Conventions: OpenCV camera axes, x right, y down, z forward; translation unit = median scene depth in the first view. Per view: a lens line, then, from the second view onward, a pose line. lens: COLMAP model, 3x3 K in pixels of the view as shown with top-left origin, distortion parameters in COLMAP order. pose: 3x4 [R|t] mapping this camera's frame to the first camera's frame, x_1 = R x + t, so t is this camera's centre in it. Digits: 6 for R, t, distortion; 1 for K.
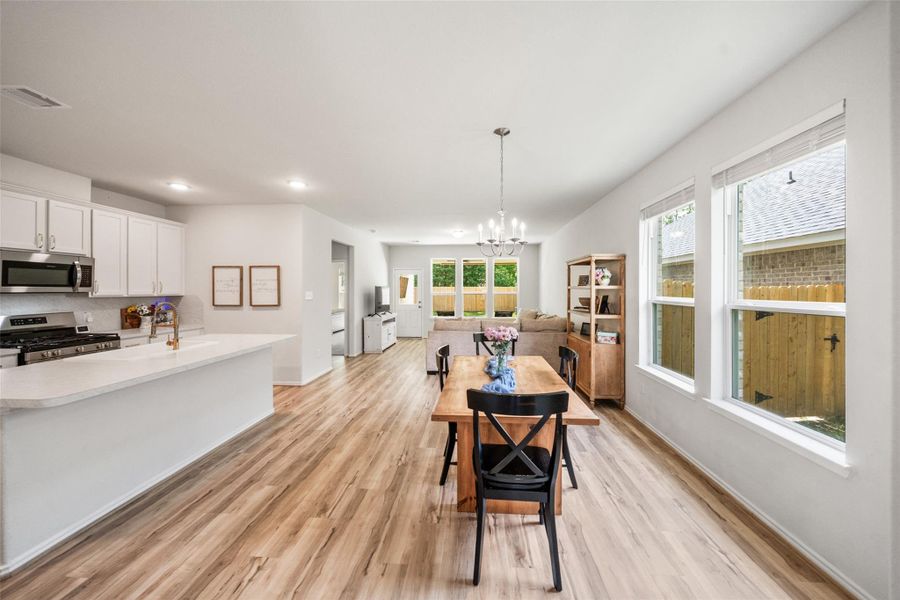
lens RADIAL K [[313.6, 0, 460.0], [0, 313.6, 289.3], [0, 0, 1]] dist [-0.004684, 0.000200]
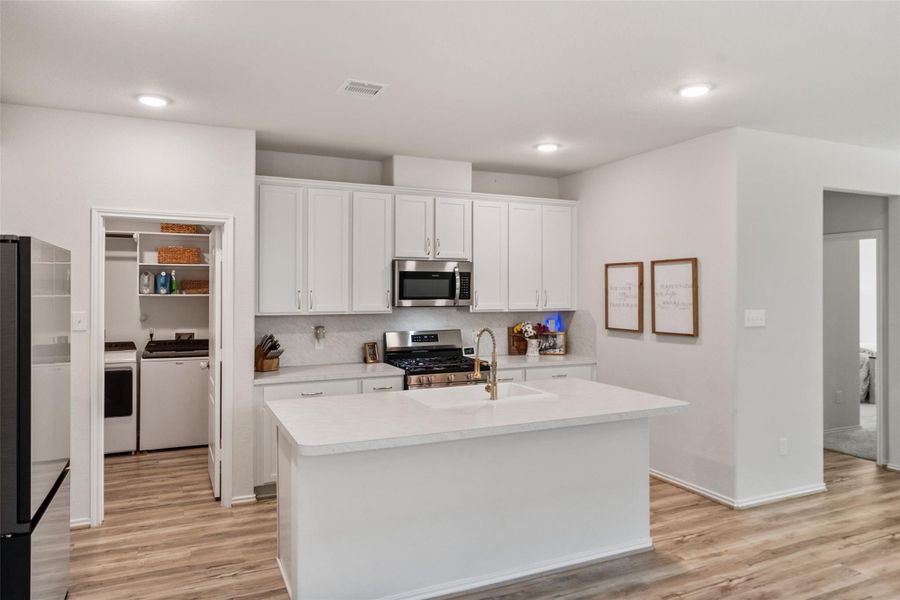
lens RADIAL K [[591.1, 0, 447.8], [0, 591.1, 287.1], [0, 0, 1]] dist [0.001008, 0.000431]
pose [[0.463099, -0.006655, -0.886281, 0.116034], [0.000175, 0.999972, -0.007417, -0.026701], [0.886306, 0.003279, 0.463088, 0.250519]]
